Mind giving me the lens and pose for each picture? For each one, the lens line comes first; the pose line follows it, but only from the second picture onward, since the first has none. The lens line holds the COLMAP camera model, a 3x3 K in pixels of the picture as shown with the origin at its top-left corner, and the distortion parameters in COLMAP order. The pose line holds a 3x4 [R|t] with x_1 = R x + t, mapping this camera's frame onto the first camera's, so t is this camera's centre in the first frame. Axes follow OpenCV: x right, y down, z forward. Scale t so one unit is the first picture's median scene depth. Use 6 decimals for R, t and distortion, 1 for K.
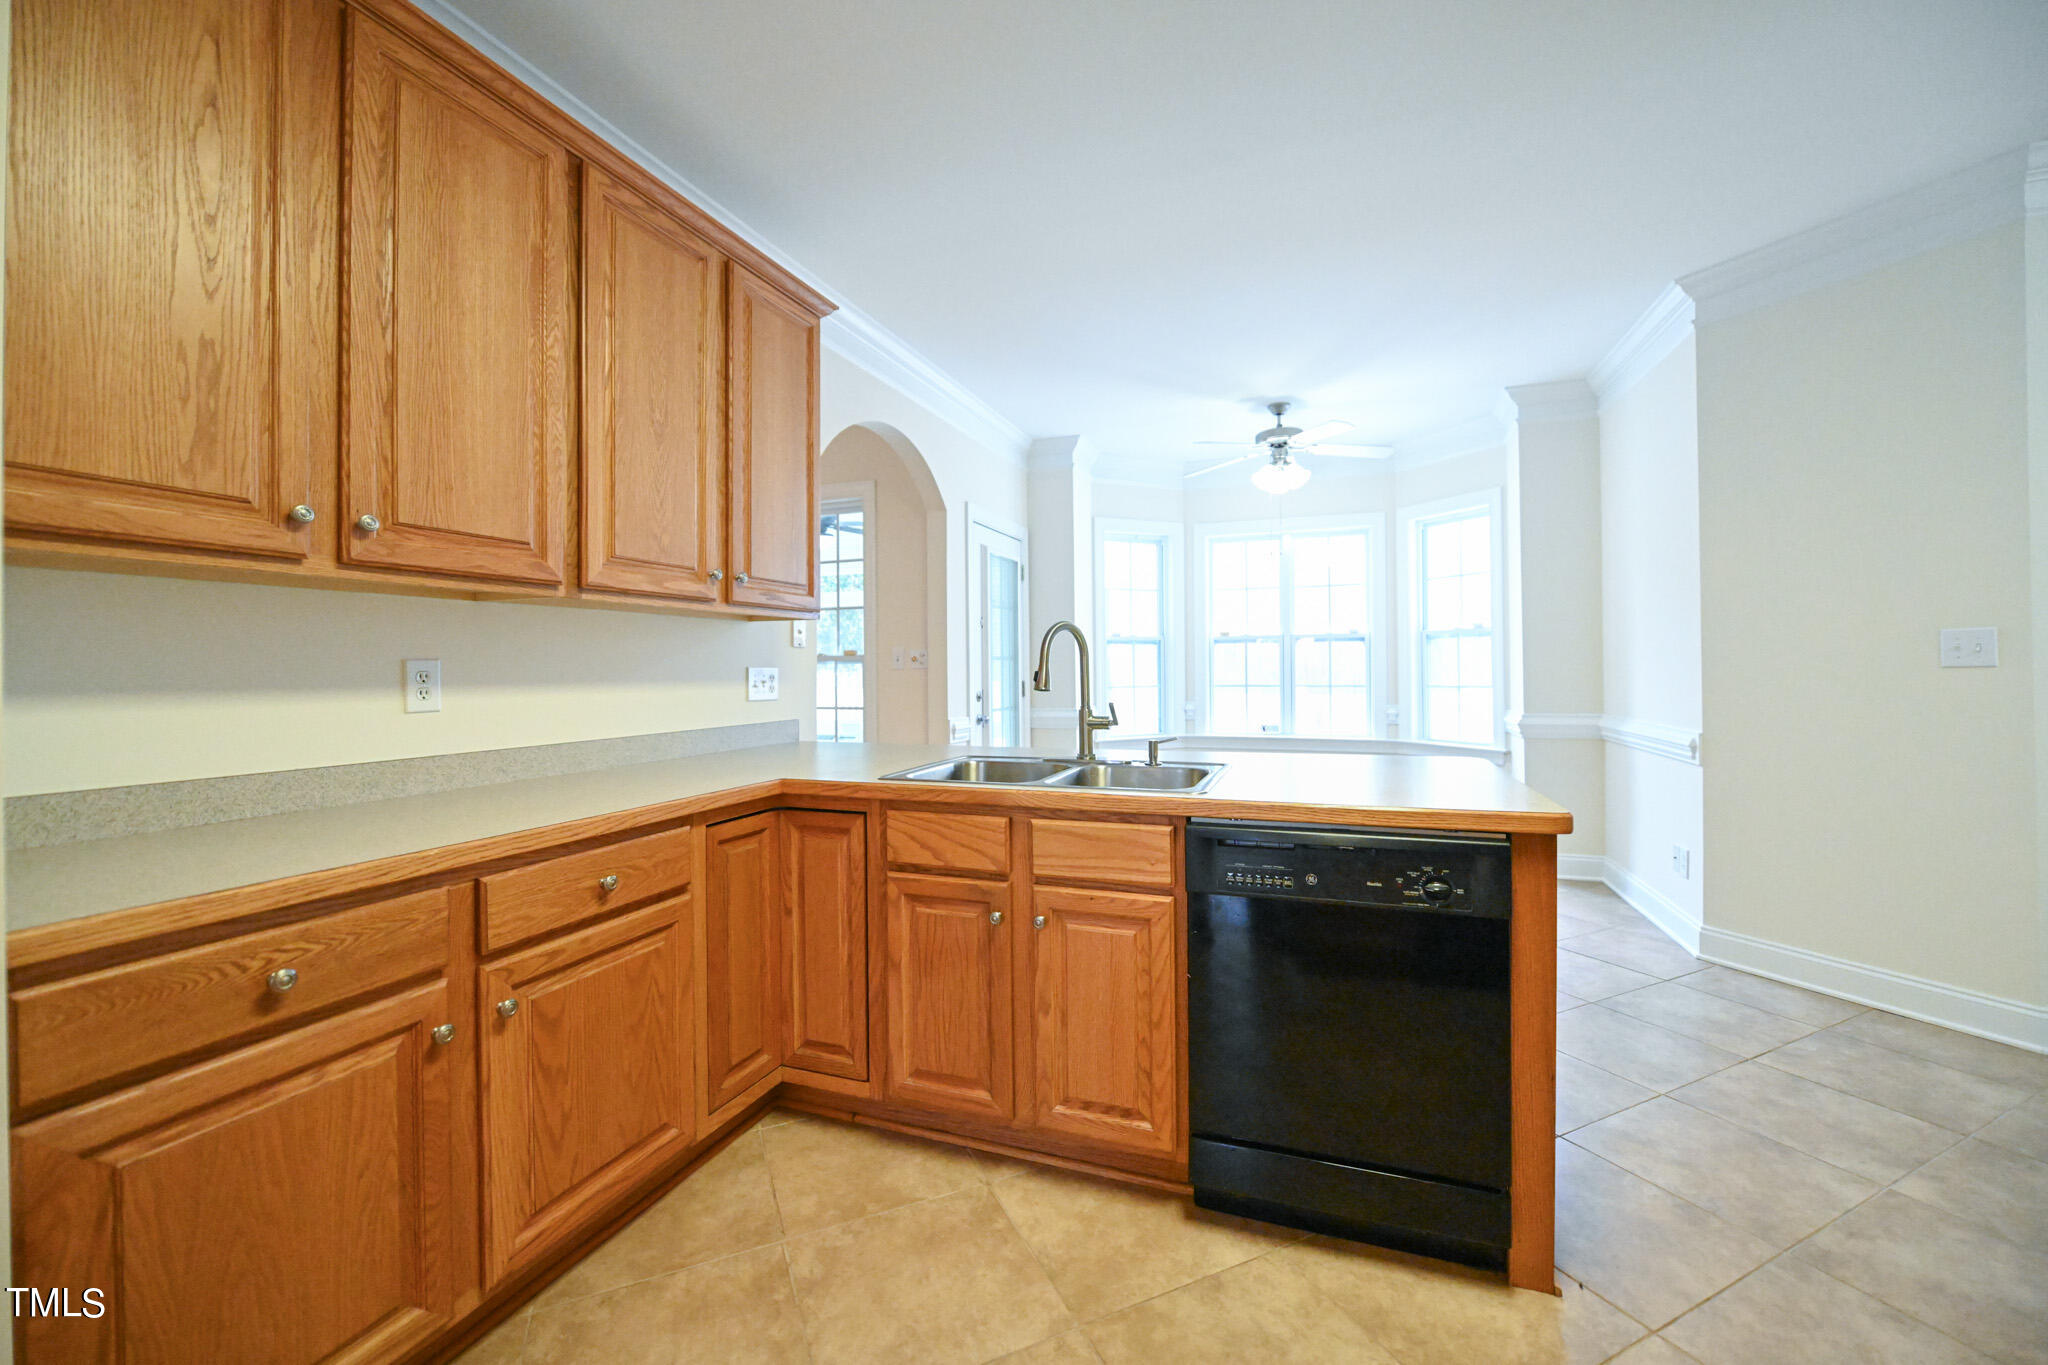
lens RADIAL K [[803.8, 0, 1031.3], [0, 803.8, 671.4], [0, 0, 1]] dist [-0.009661, -0.000414]
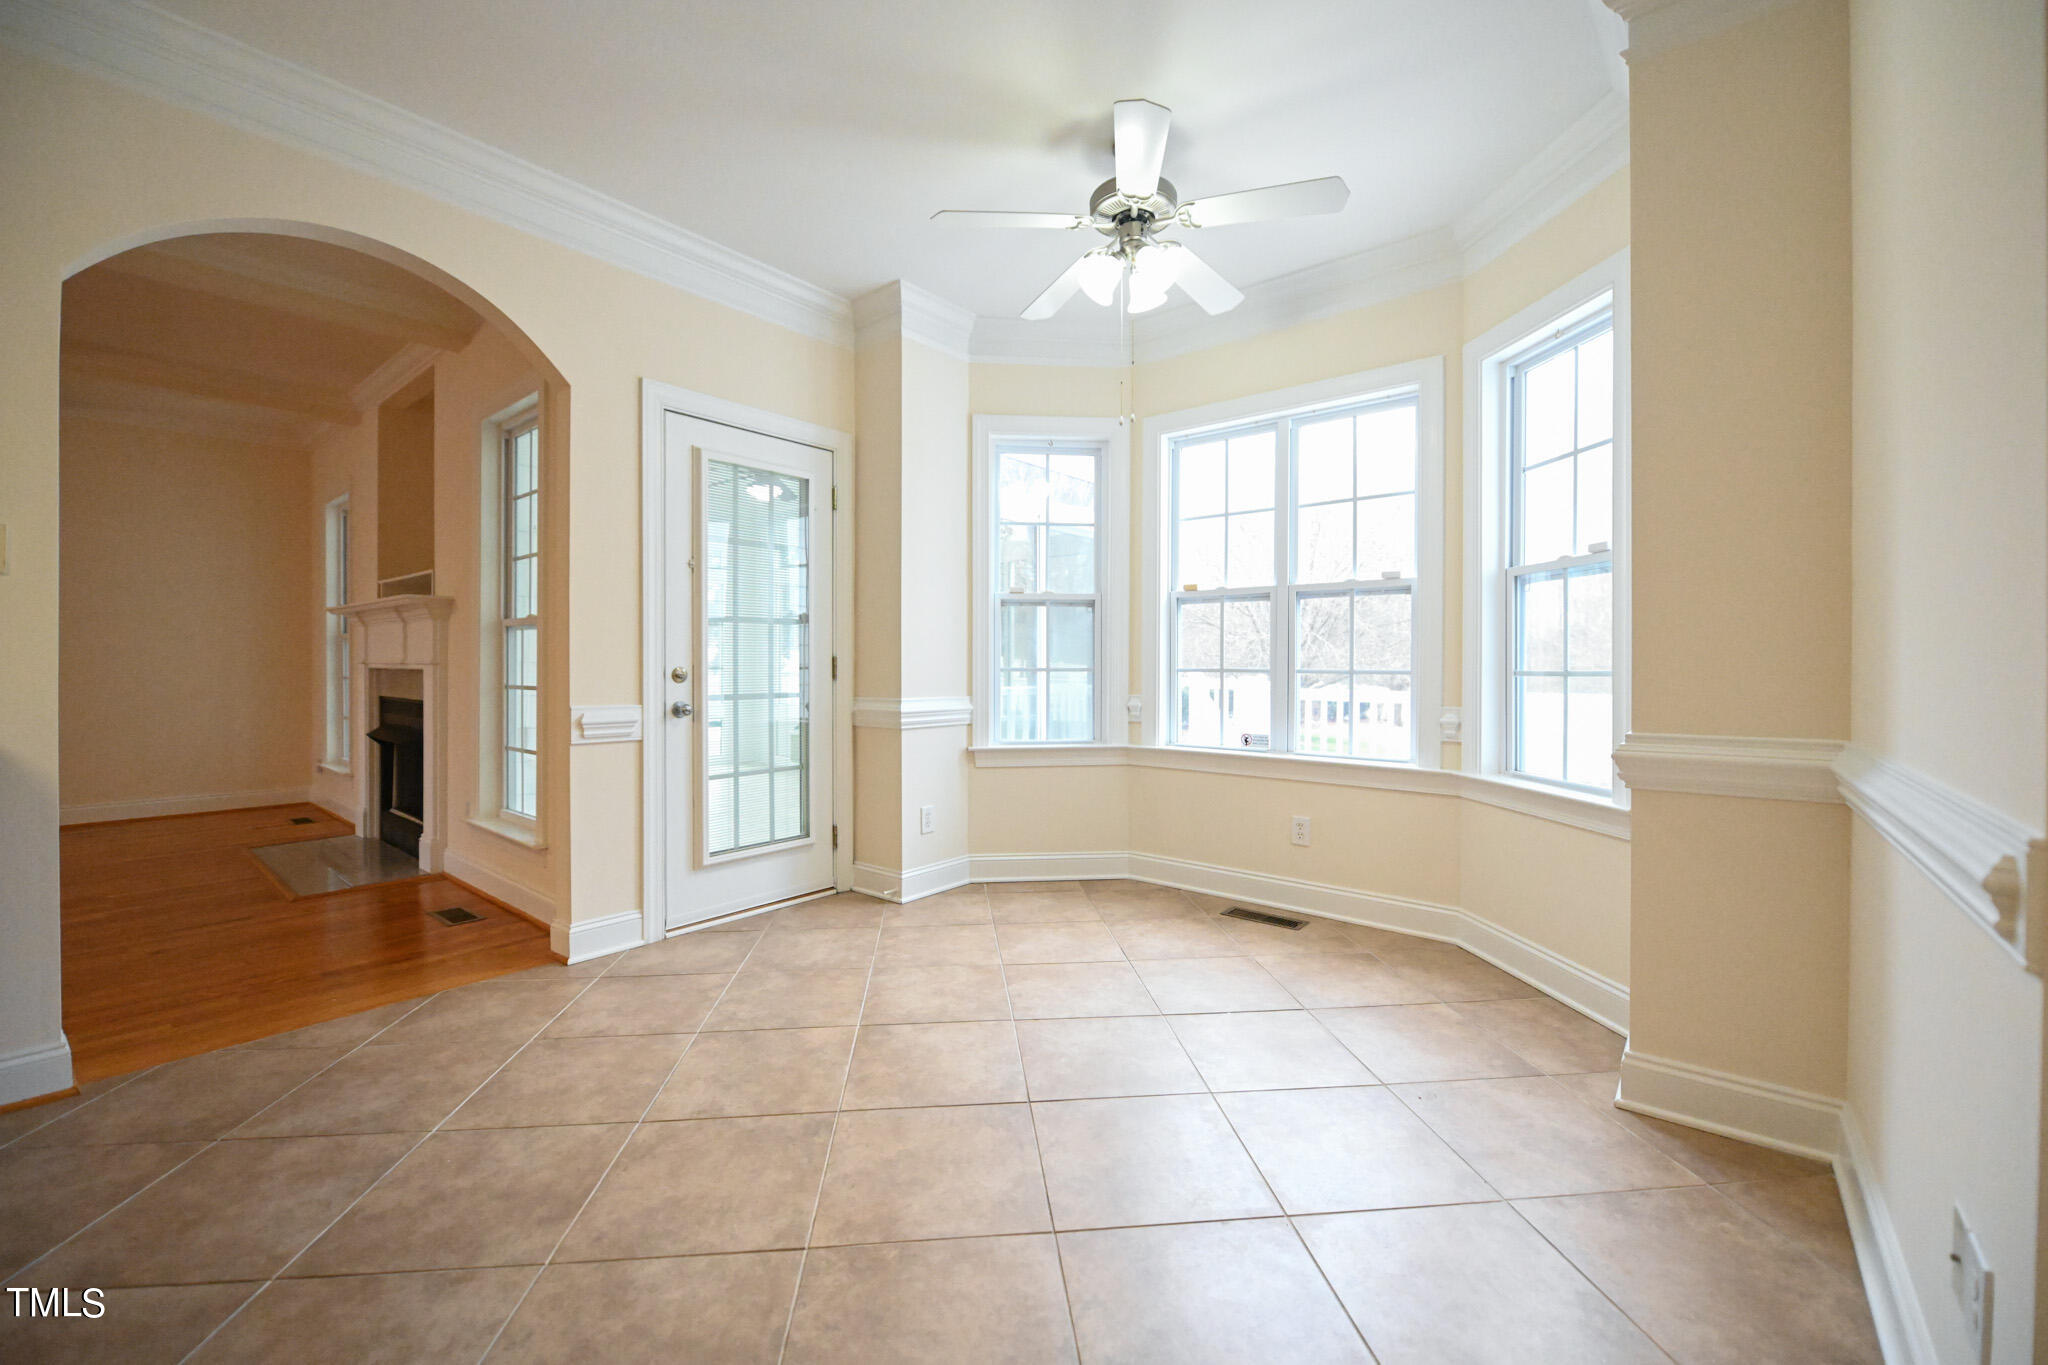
lens RADIAL K [[803.8, 0, 1031.3], [0, 803.8, 671.4], [0, 0, 1]] dist [-0.009661, -0.000414]
pose [[0.947358, 0.013630, -0.319887, 0.355504], [-0.011407, 0.999896, 0.008822, 0.016106], [0.319974, -0.004709, 0.947414, 0.395710]]
